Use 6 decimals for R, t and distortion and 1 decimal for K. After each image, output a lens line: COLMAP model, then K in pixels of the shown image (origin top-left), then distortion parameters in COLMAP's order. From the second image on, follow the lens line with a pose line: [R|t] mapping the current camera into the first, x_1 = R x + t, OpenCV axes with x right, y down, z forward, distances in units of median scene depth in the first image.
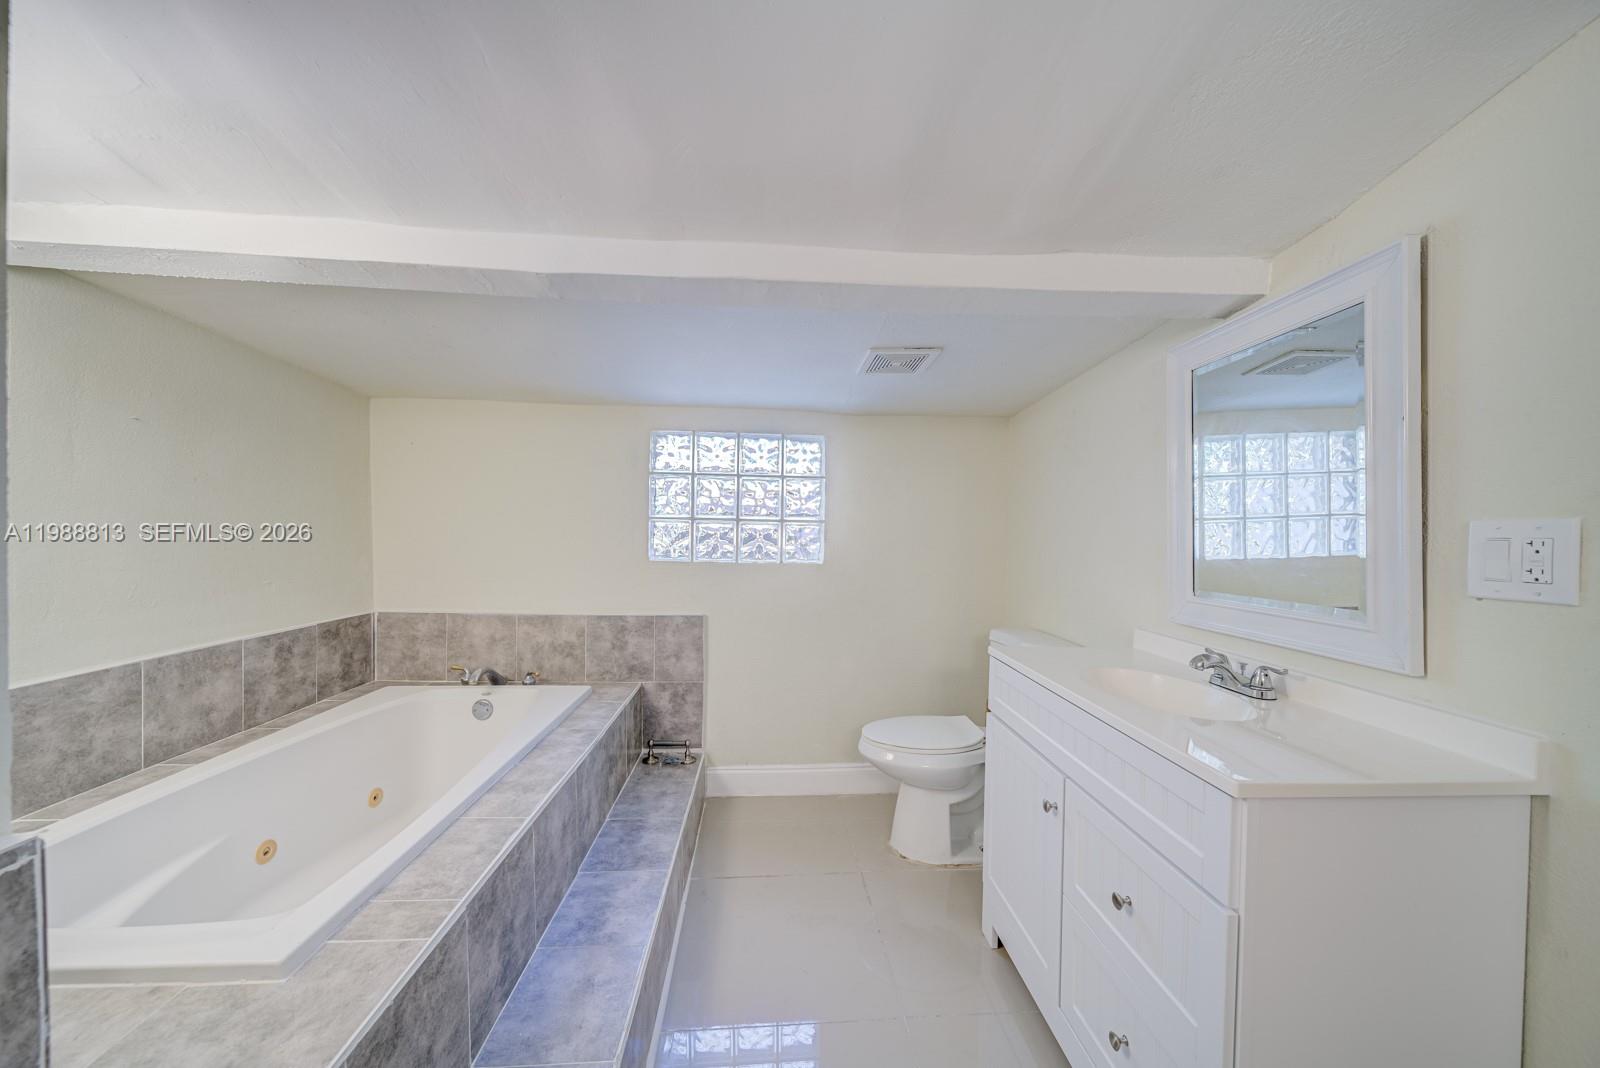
lens RADIAL K [[557.2, 0, 799.2], [0, 557.2, 539.0], [0, 0, 1]] dist [-0.001699, -0.000147]
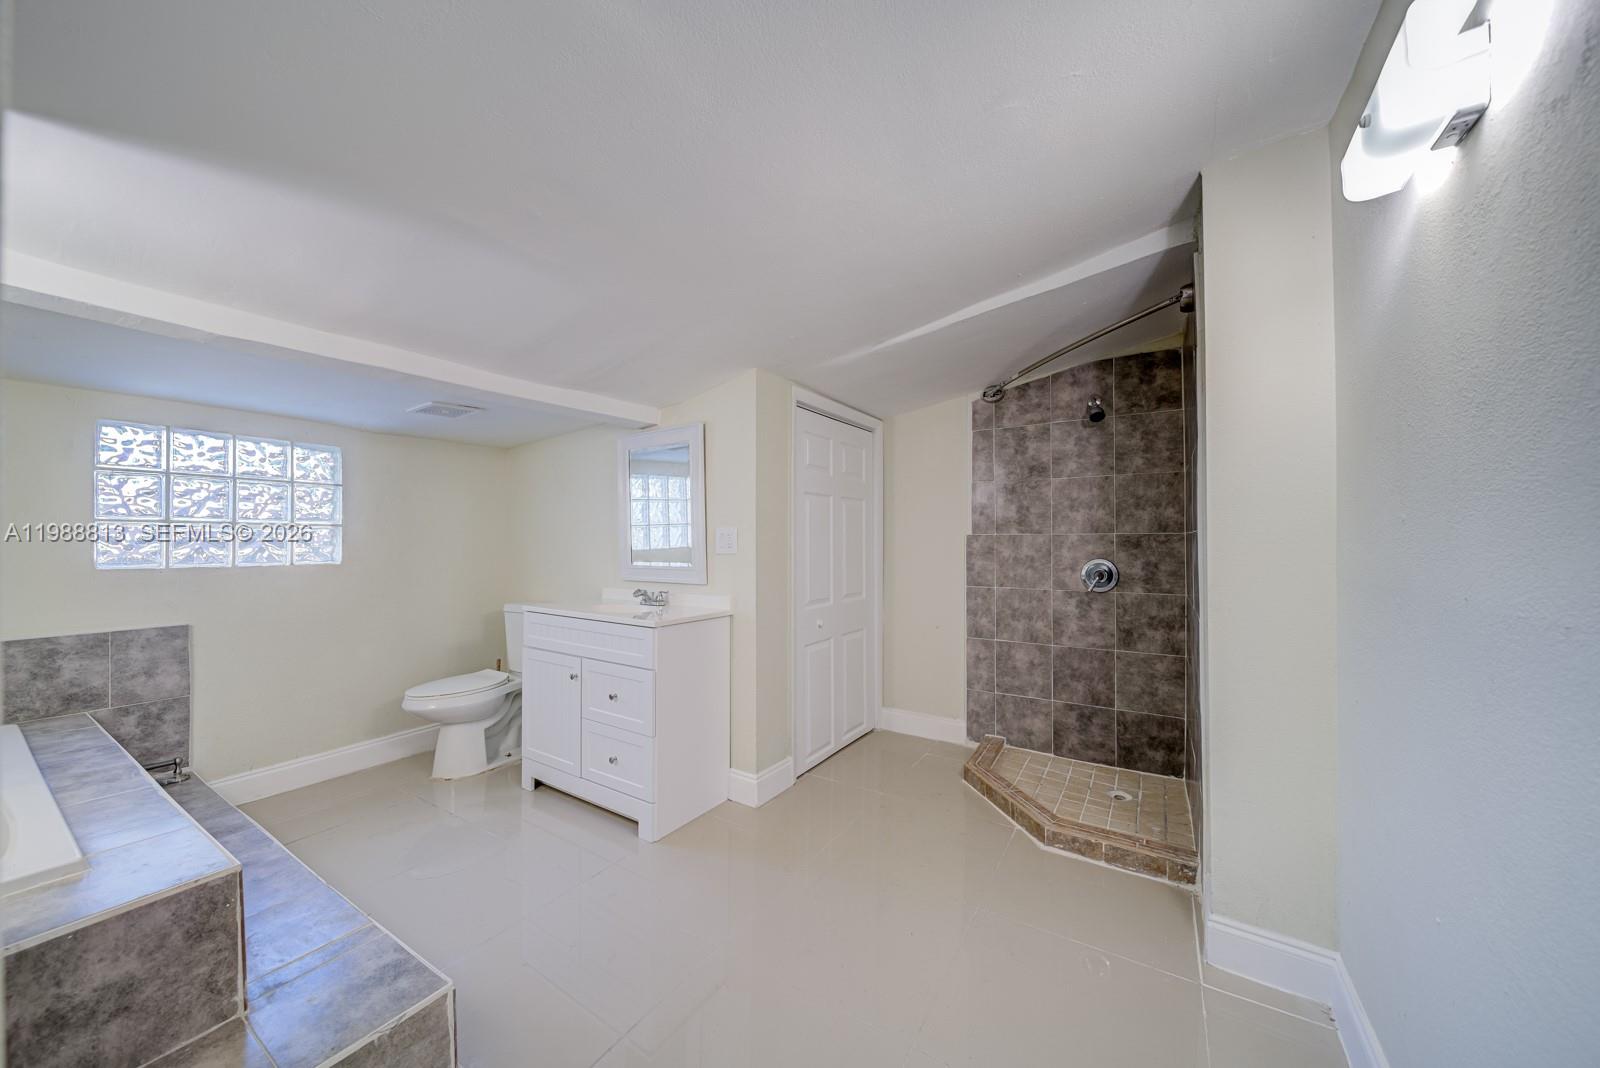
lens RADIAL K [[557.2, 0, 799.2], [0, 557.2, 539.0], [0, 0, 1]] dist [-0.001699, -0.000147]
pose [[0.584999, -0.012499, 0.810938, -0.329249], [0.018394, 0.999829, 0.002142, 0.009908], [-0.810826, 0.013663, 0.585128, -0.385861]]
